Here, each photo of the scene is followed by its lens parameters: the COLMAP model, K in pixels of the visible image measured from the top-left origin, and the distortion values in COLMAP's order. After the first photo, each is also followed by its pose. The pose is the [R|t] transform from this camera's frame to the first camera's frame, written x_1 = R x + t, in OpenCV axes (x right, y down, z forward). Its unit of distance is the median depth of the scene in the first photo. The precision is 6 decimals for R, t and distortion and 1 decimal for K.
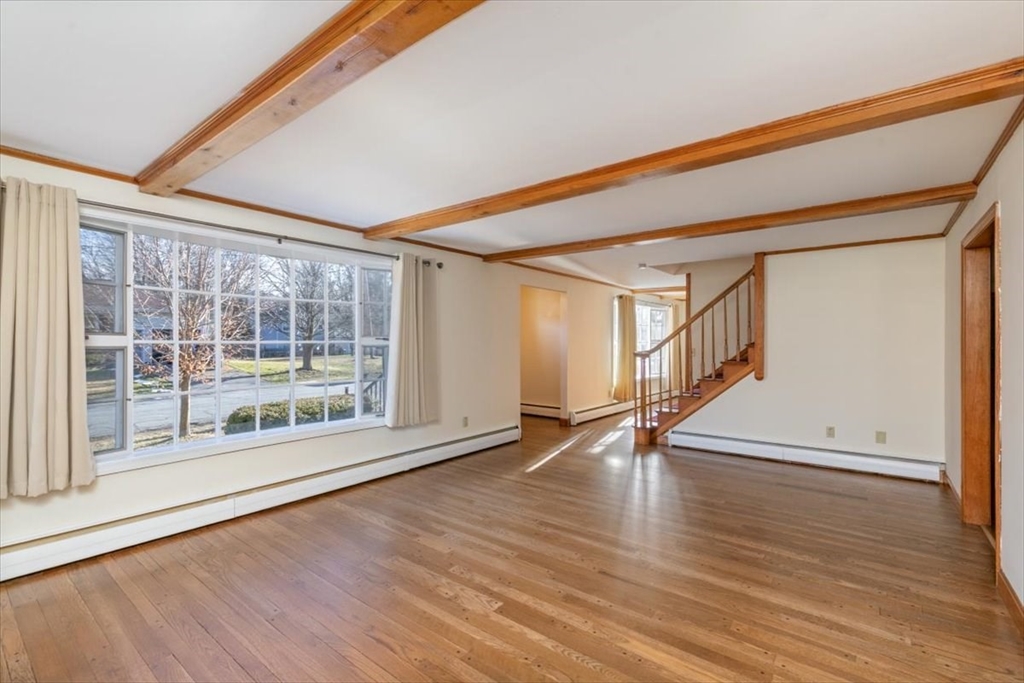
lens RADIAL K [[464.3, 0, 509.8], [0, 464.3, 335.4], [0, 0, 1]] dist [0.016596, -0.000425]
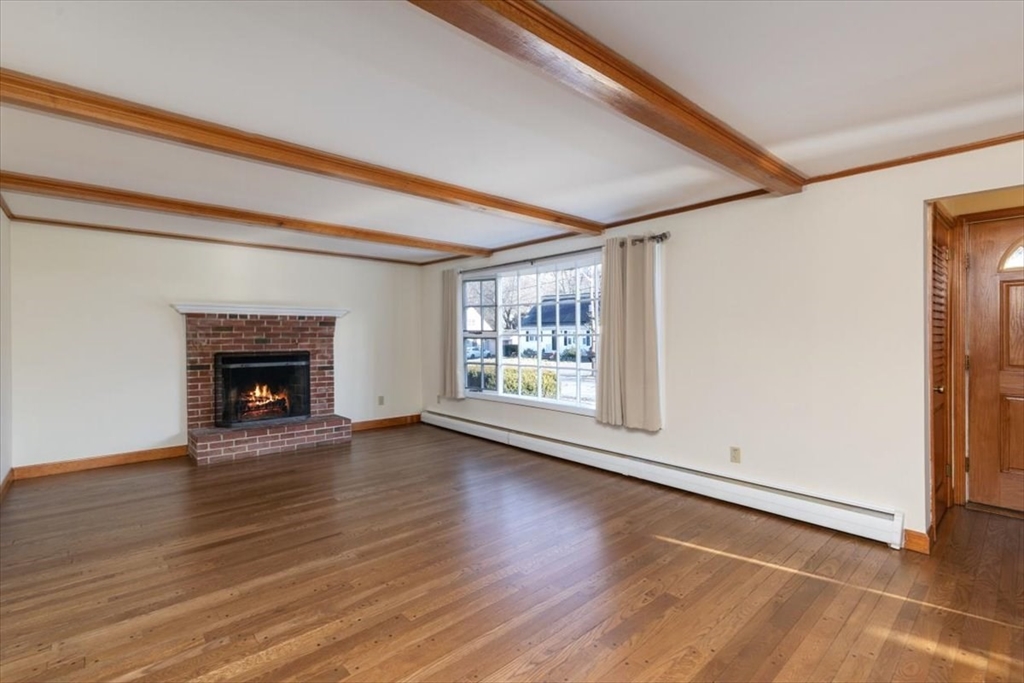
lens RADIAL K [[464.3, 0, 497.9], [0, 464.3, 343.9], [0, 0, 1]] dist [0.016596, -0.000425]
pose [[-0.191197, 0.013214, -0.981463, 0.999235], [0.016995, 0.999804, 0.010150, 0.025681], [0.981405, -0.014739, -0.191384, 1.290351]]
